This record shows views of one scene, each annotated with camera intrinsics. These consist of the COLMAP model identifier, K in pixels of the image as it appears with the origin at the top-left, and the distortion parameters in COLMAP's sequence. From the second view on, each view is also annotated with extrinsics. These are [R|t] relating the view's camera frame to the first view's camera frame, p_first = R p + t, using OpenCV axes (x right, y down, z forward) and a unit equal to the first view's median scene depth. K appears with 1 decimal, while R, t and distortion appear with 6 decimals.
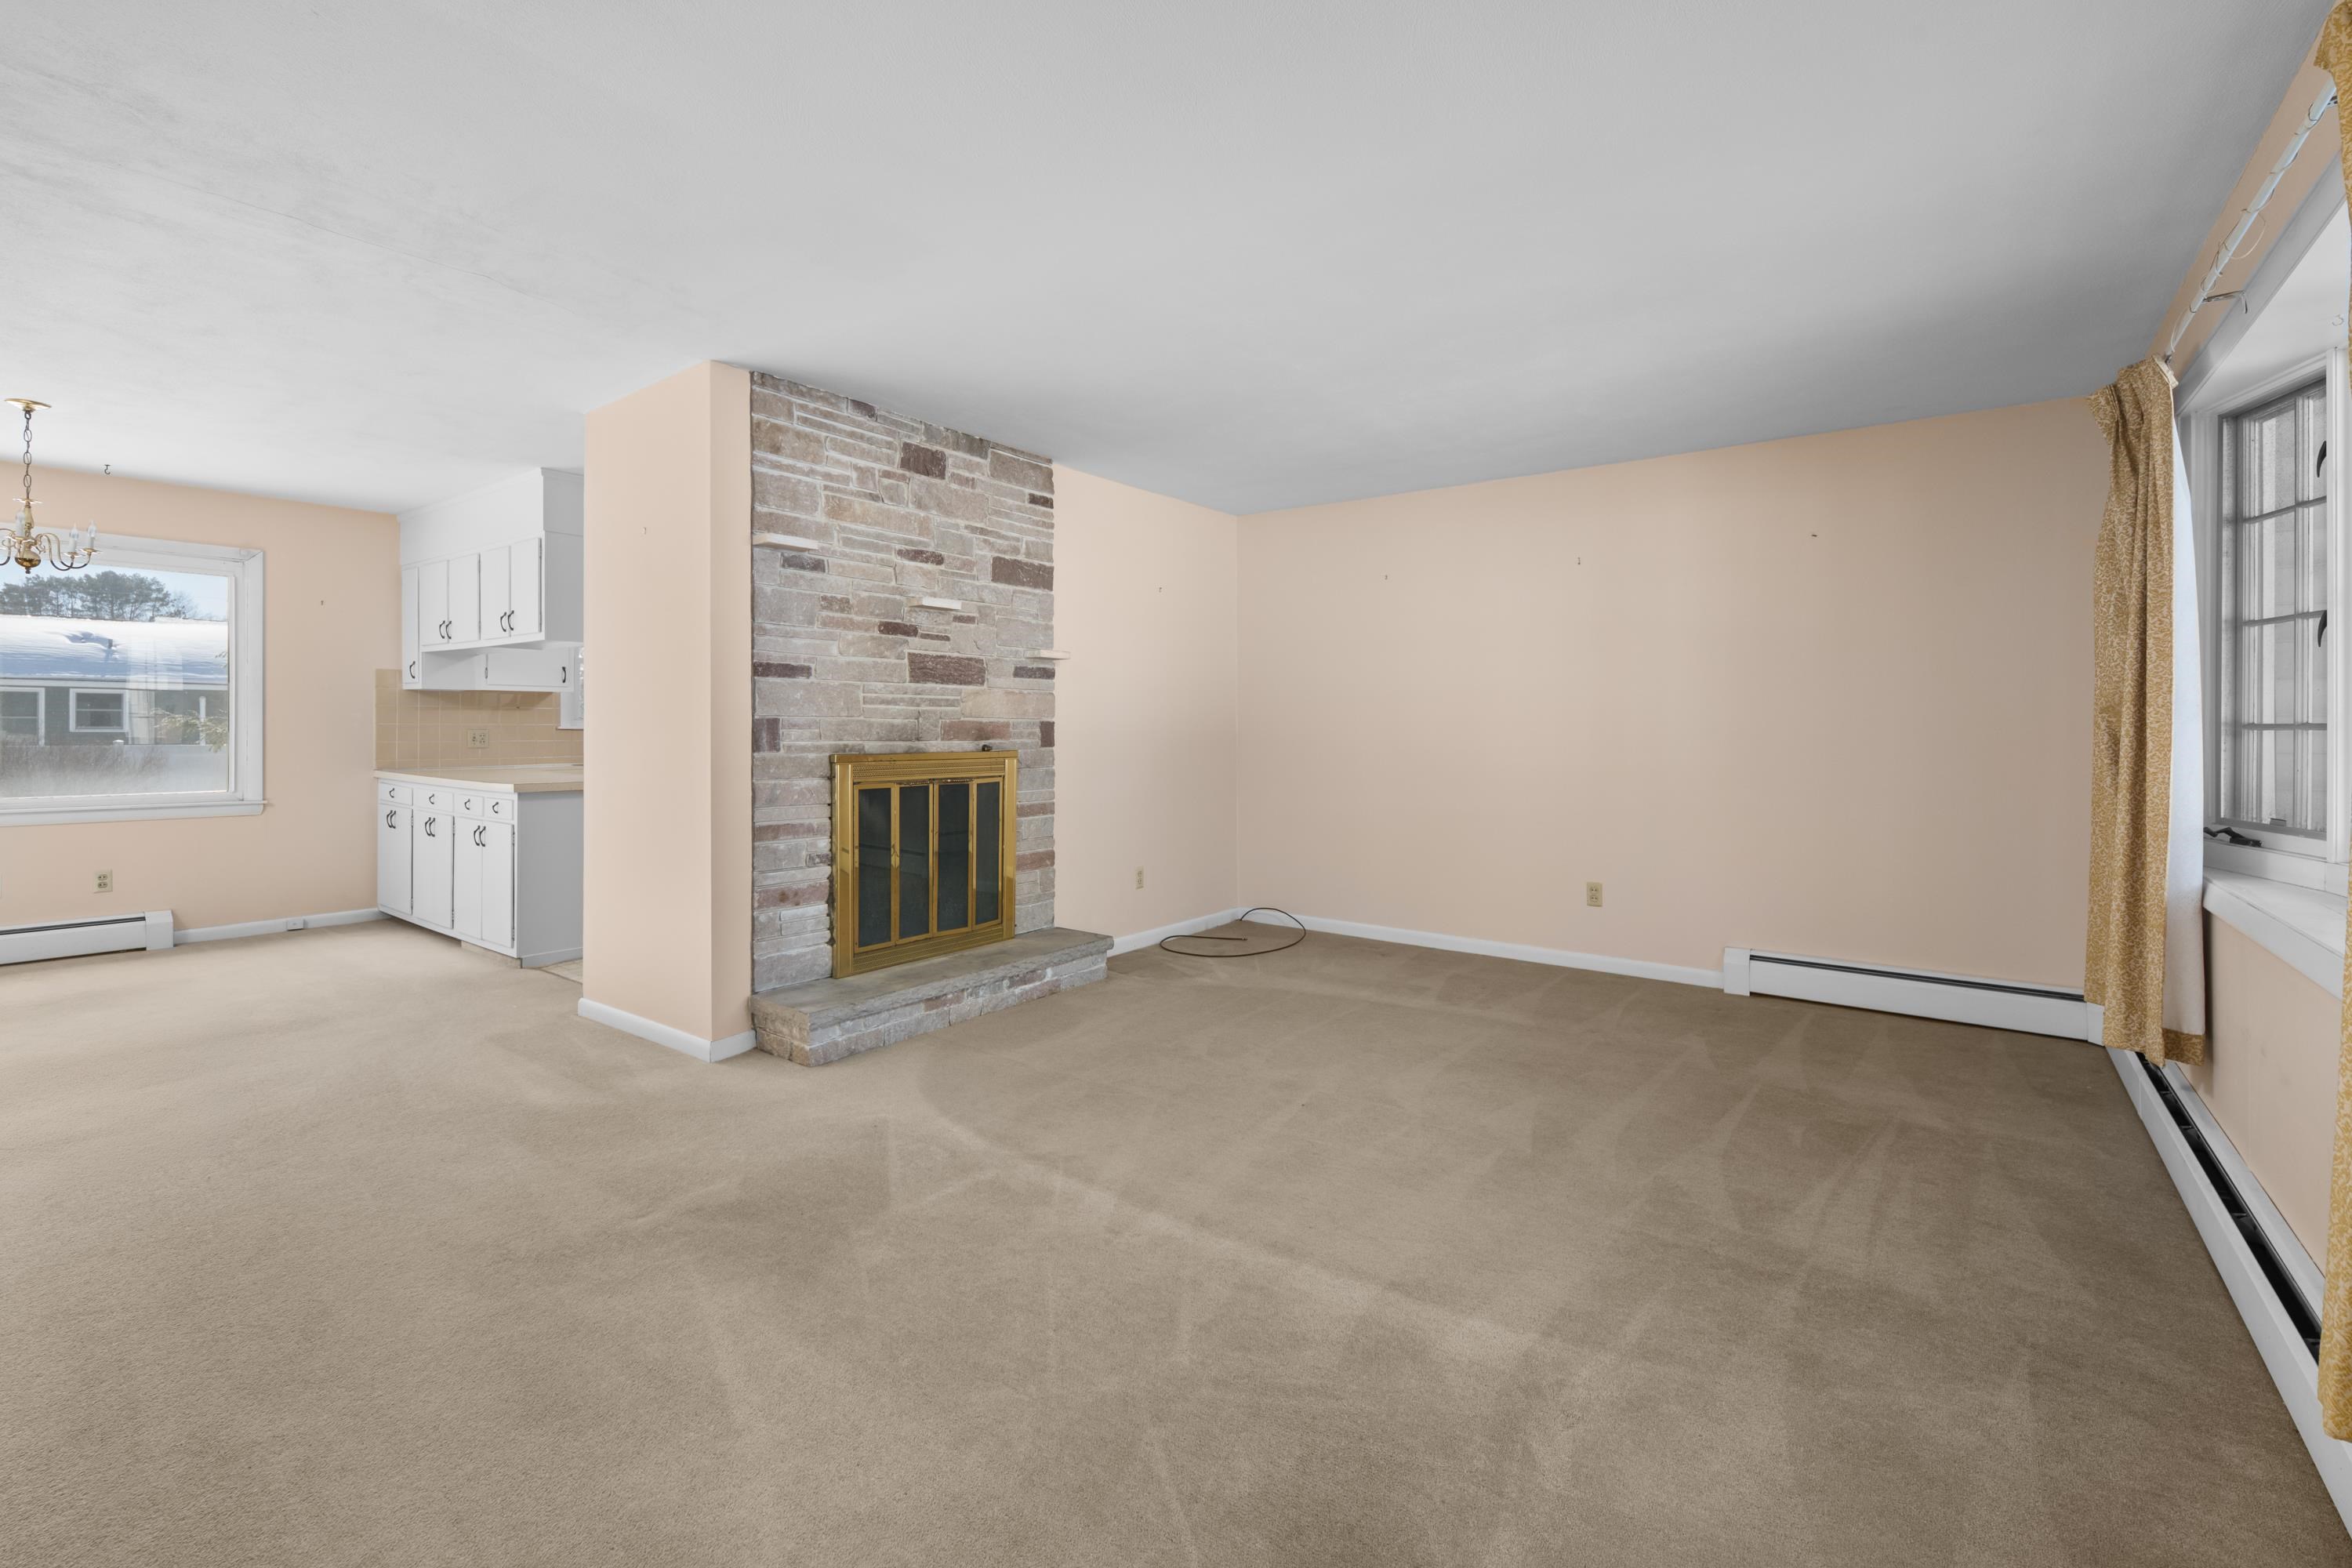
lens RADIAL K [[1036.9, 0, 1216.9], [0, 1036.9, 730.6], [0, 0, 1]] dist [-0.004389, -0.001269]
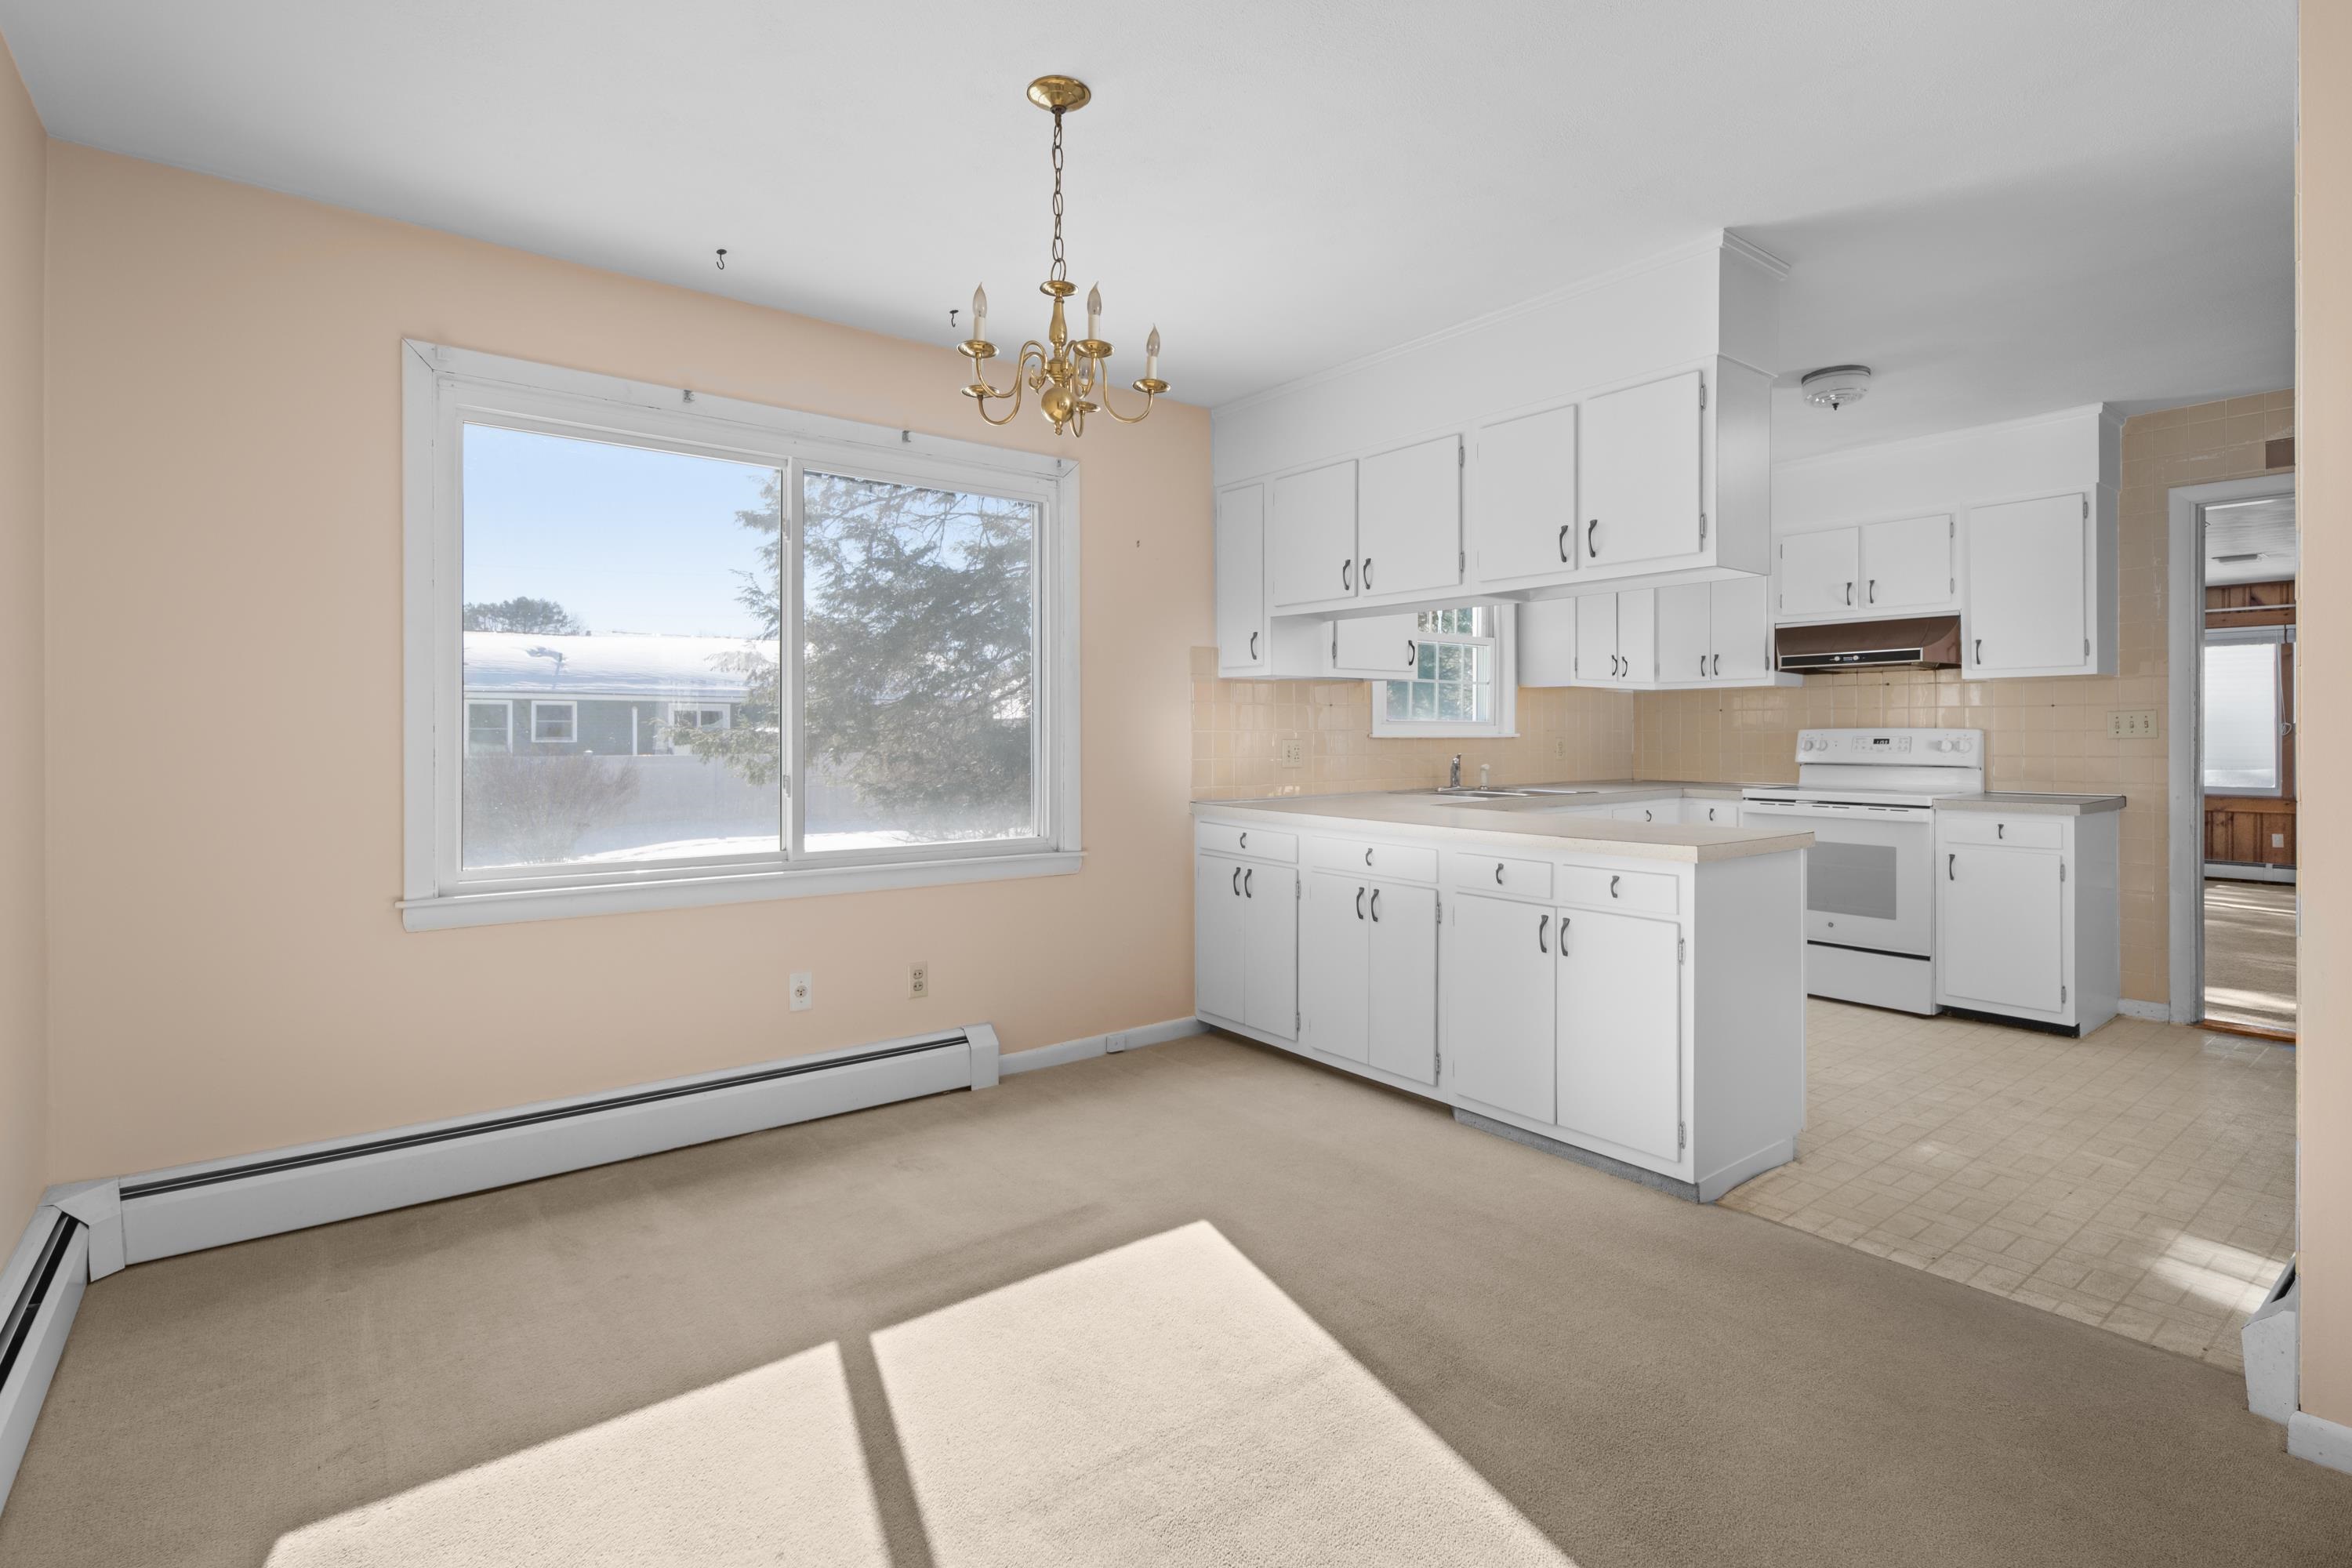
lens RADIAL K [[1113.2, 0, 1179.3], [0, 1113.2, 740.2], [0, 0, 1]] dist [-0.002574, -0.000535]
pose [[0.963419, -0.003118, -0.267982, -0.187107], [0.003786, 0.999991, 0.001977, -0.000781], [0.267974, -0.002919, 0.963422, 0.095775]]
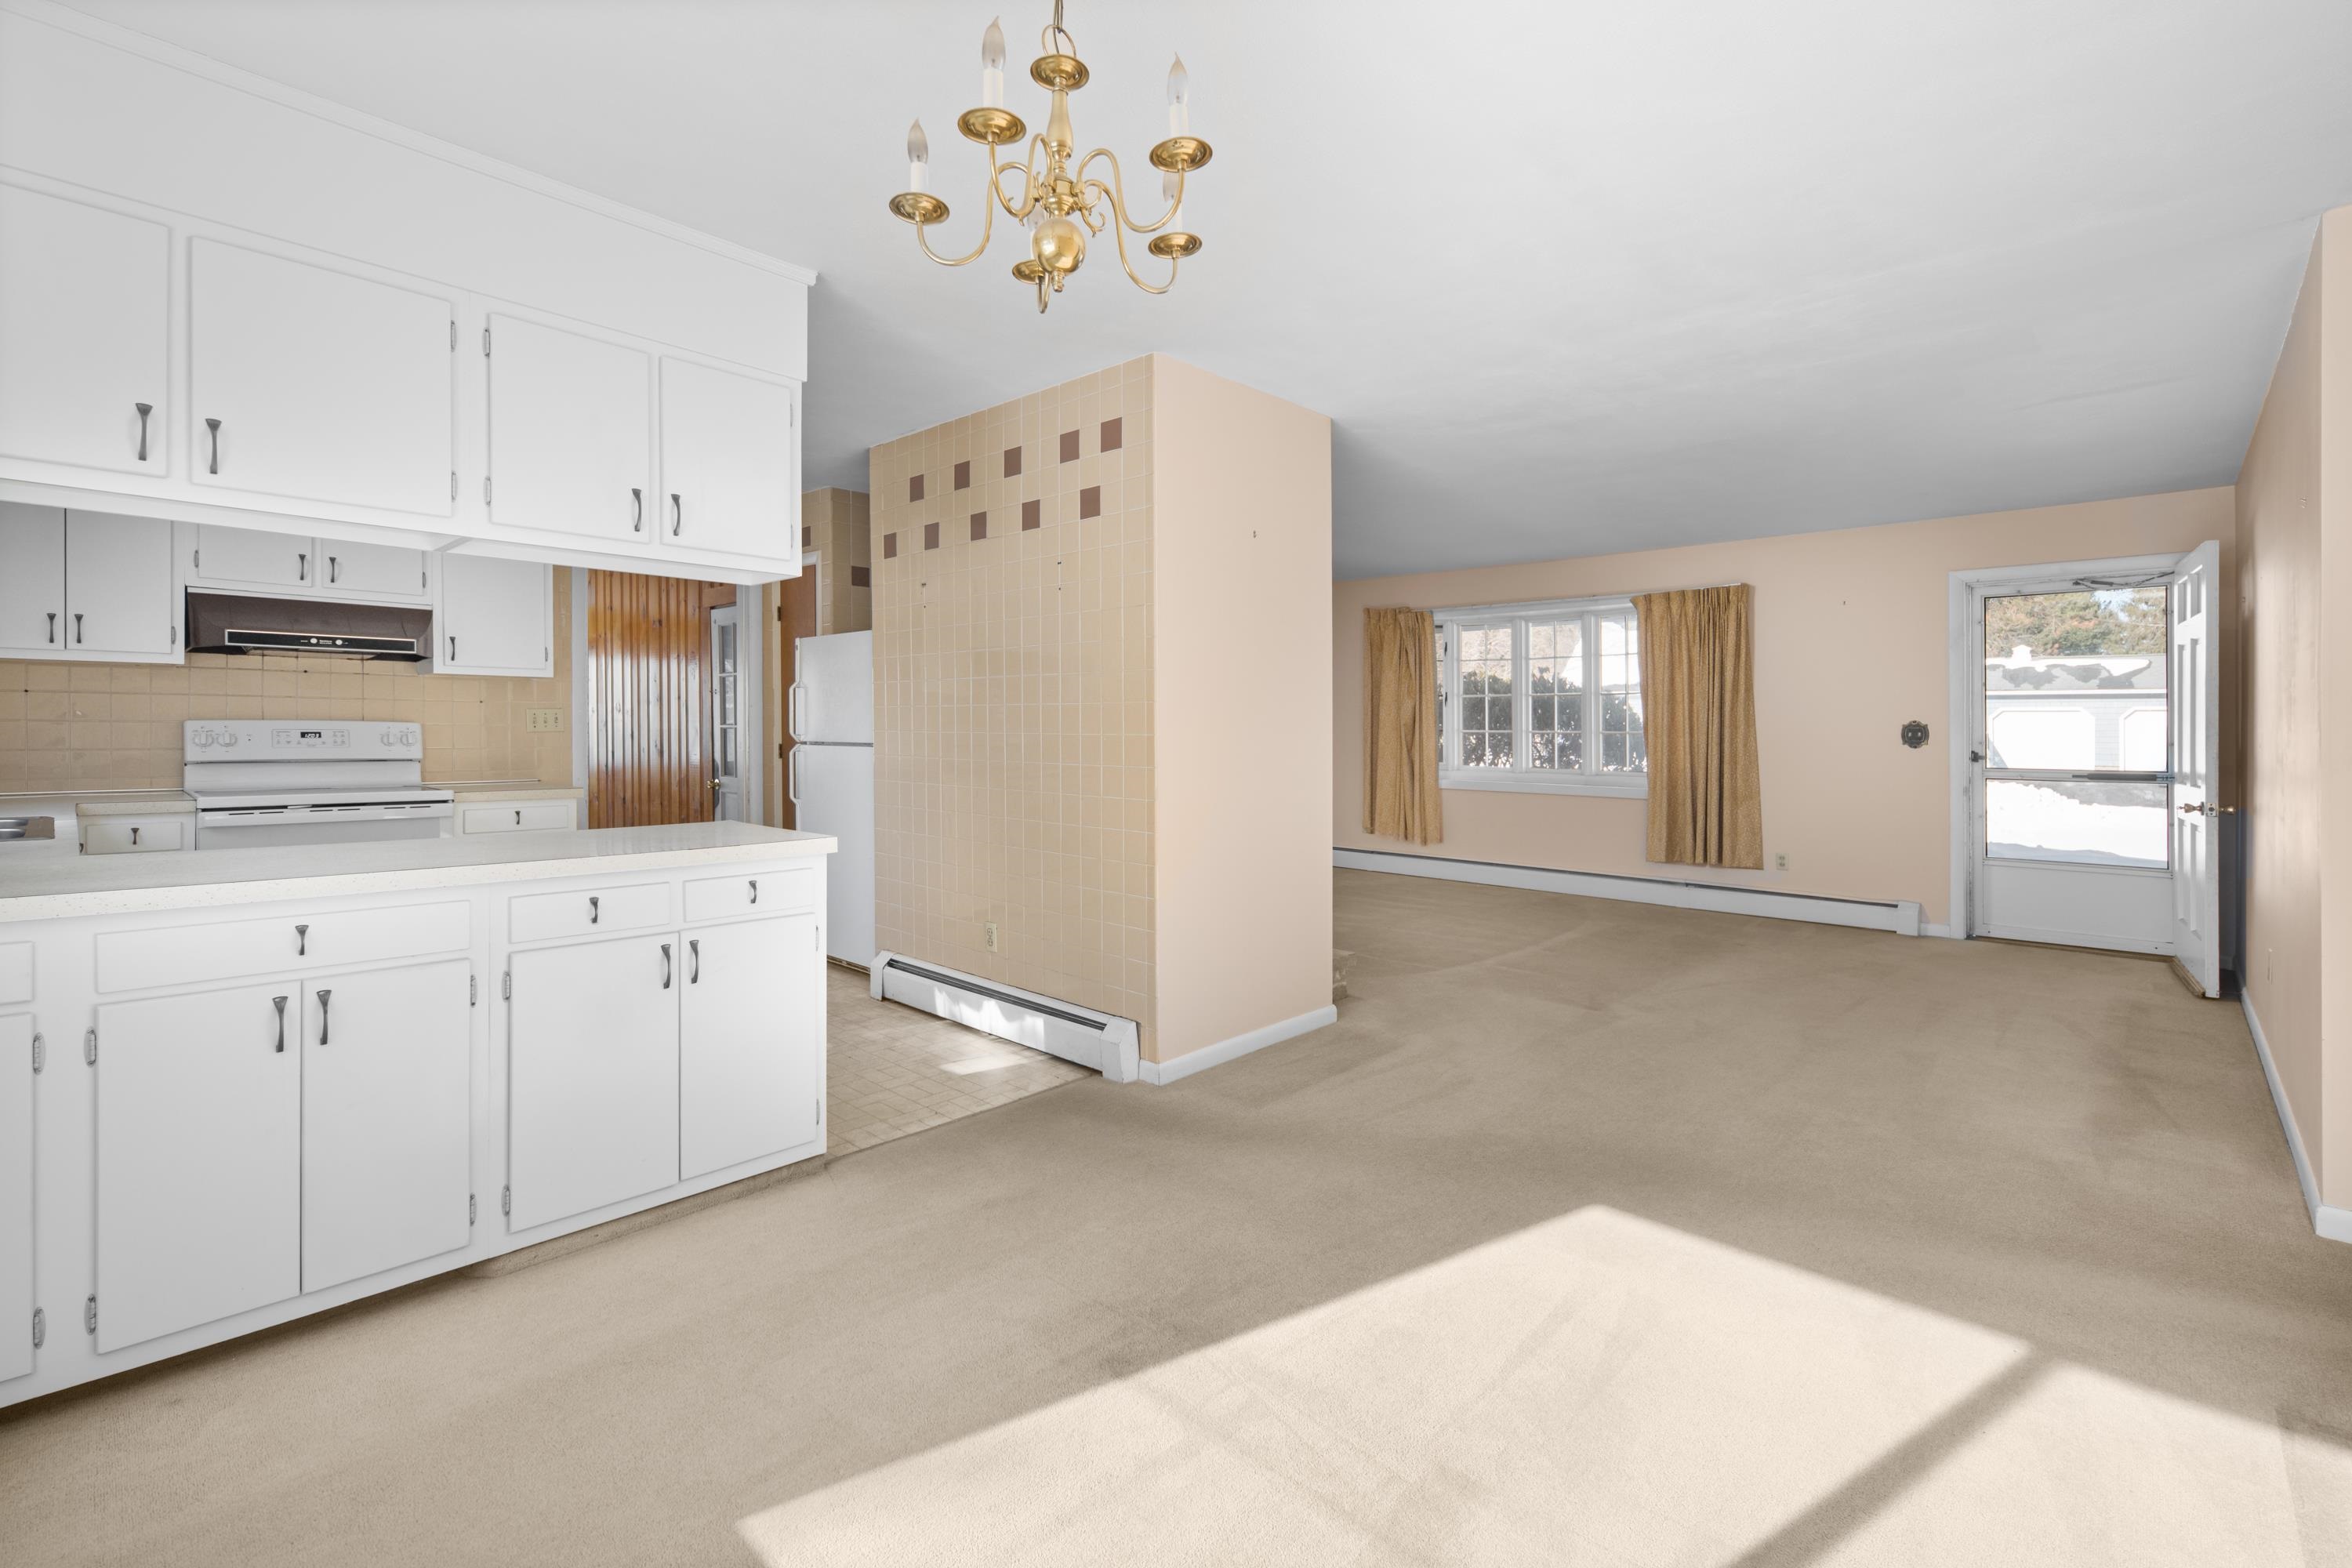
lens RADIAL K [[1036.9, 0, 1164.9], [0, 1036.9, 729.5], [0, 0, 1]] dist [-0.004389, -0.001269]
pose [[0.118995, -0.004350, 0.992885, -0.290631], [-0.003045, 0.999984, 0.004746, -0.002080], [-0.992890, -0.003588, 0.118980, 0.182411]]
